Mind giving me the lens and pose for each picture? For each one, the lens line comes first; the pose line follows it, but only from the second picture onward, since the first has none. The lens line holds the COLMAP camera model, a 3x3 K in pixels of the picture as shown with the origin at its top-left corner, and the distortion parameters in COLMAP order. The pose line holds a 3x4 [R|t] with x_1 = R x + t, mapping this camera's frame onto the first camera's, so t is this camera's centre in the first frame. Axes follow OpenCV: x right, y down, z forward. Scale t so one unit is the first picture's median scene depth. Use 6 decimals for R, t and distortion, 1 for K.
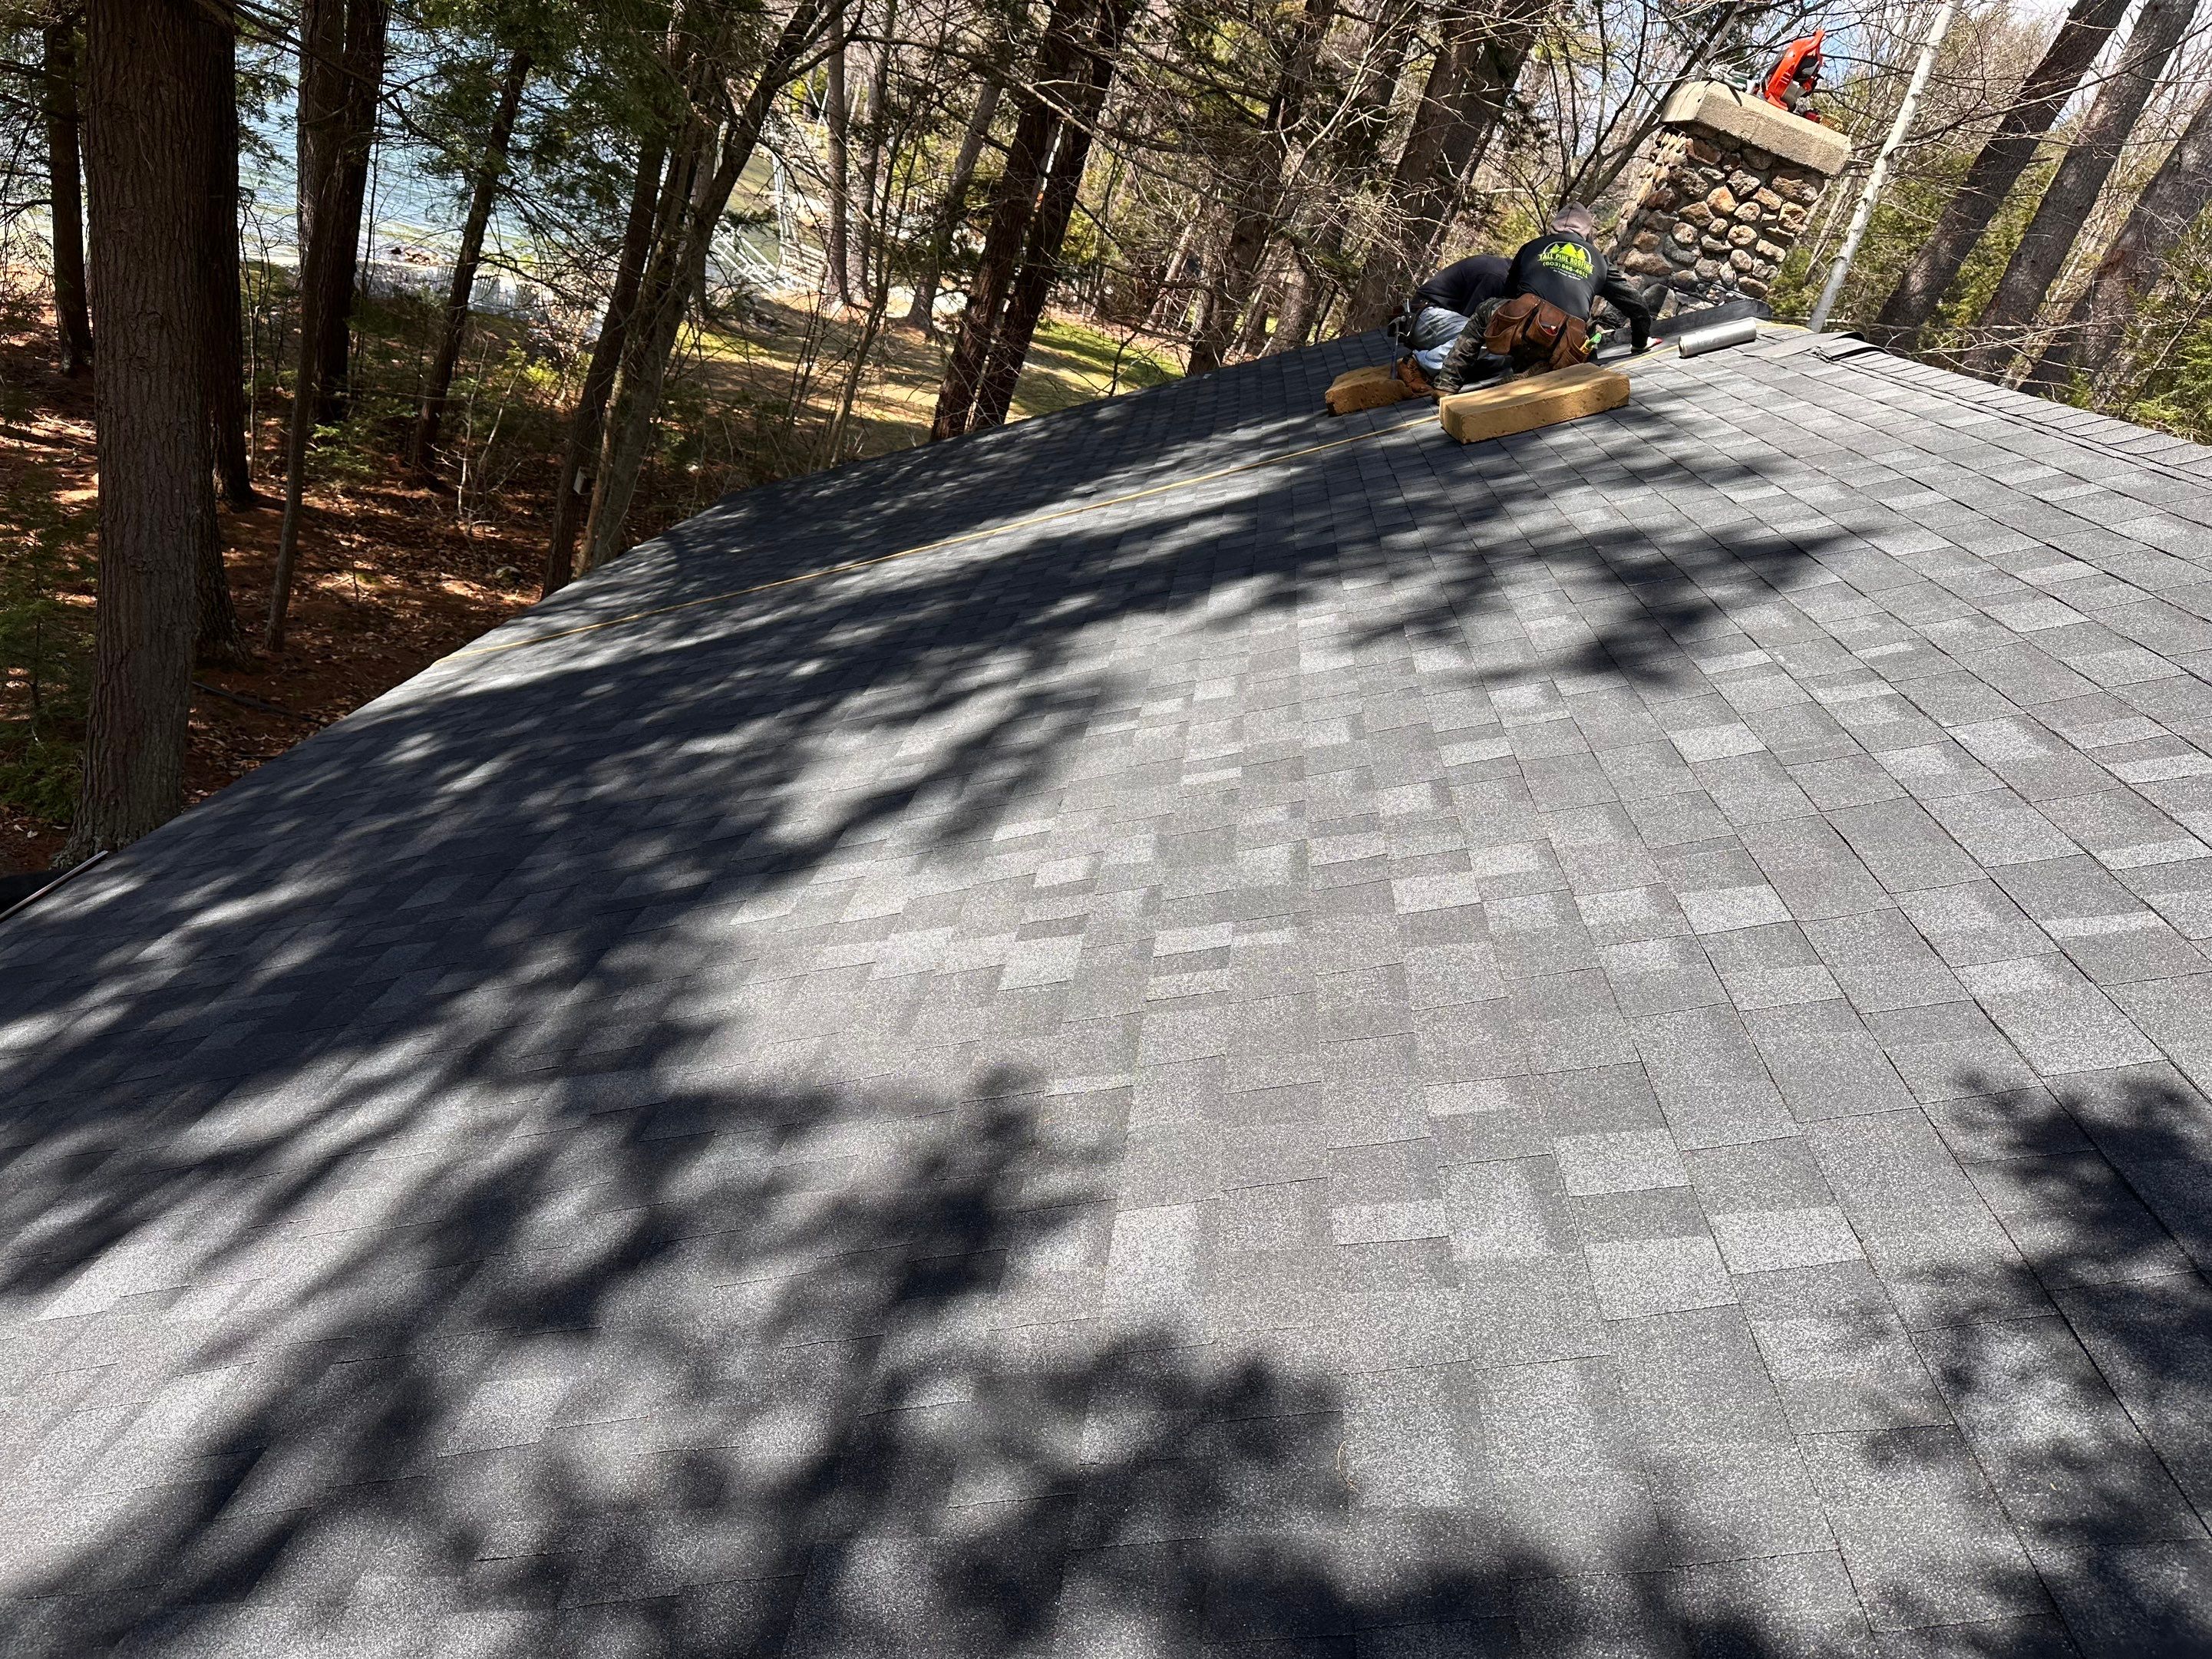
lens RADIAL K [[1441.6, 0, 1106.0], [0, 1441.6, 829.5], [0, 0, 1]] dist [0.045717, -0.032578]
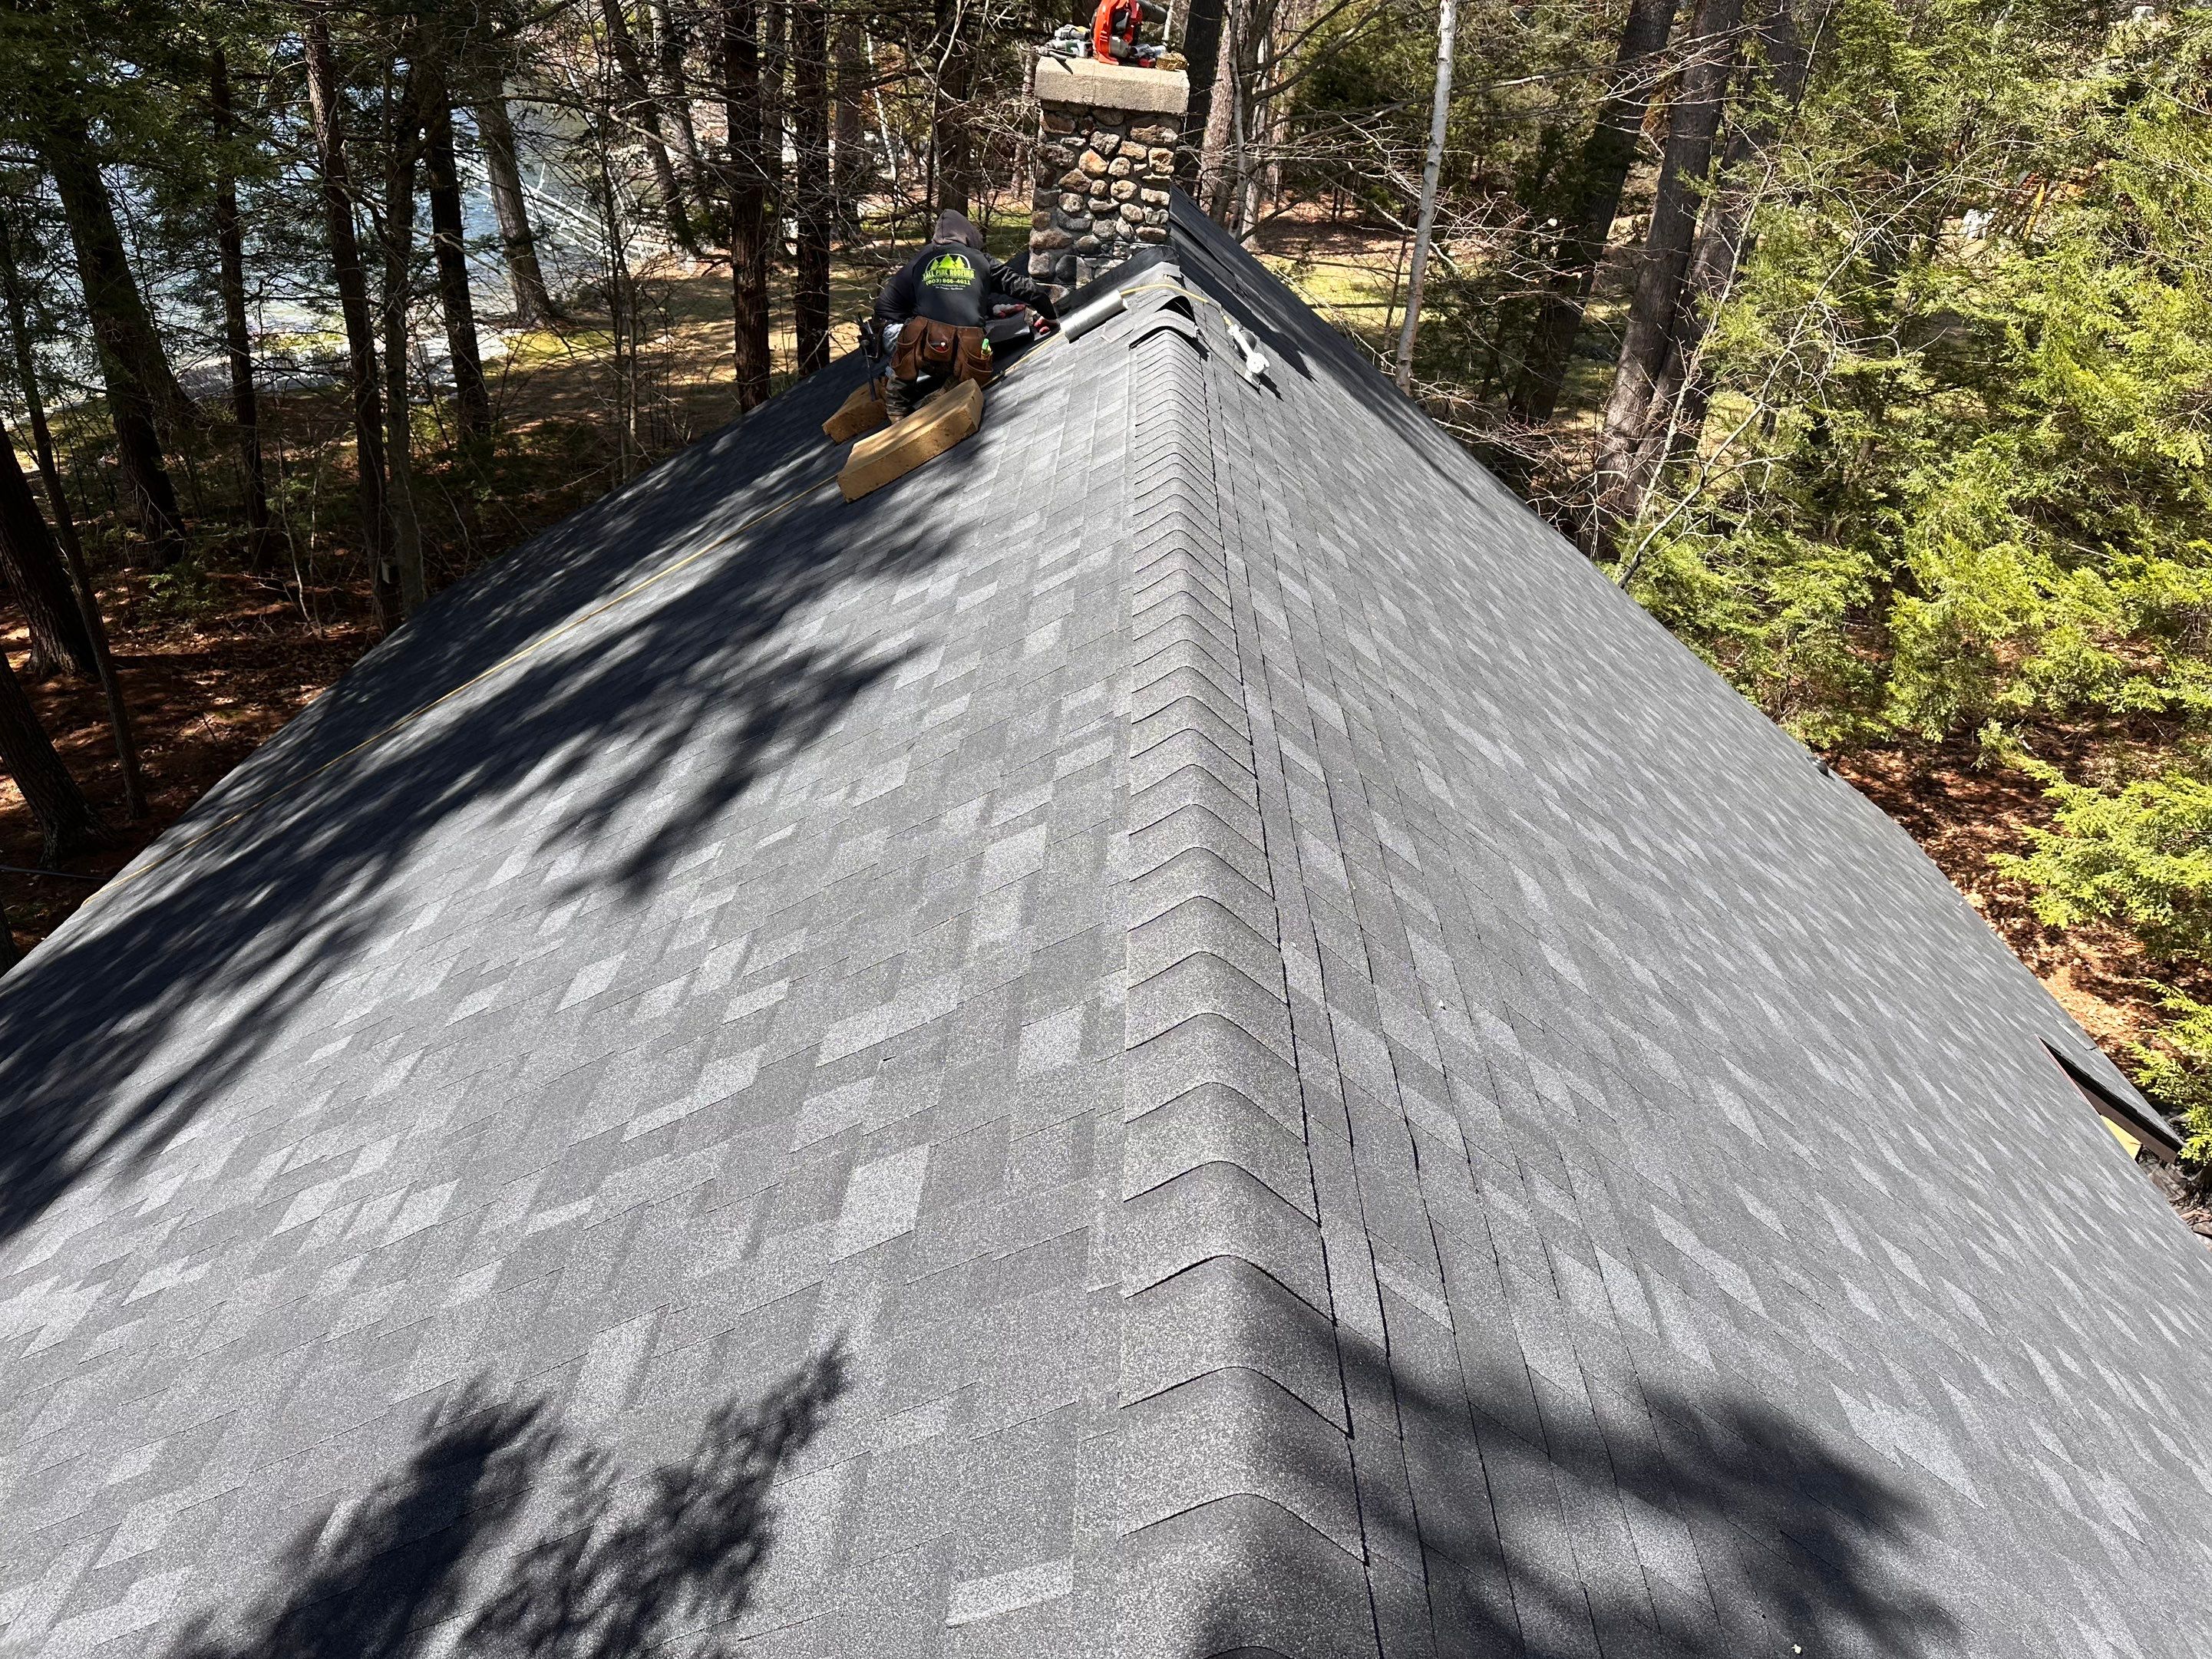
lens RADIAL K [[1441.6, 0, 1106.0], [0, 1441.6, 829.5], [0, 0, 1]] dist [0.045717, -0.032578]
pose [[0.965081, -0.253581, -0.065695, 0.377716], [0.259078, 0.961040, 0.096340, -0.074830], [0.038705, -0.109996, 0.993178, -0.070600]]
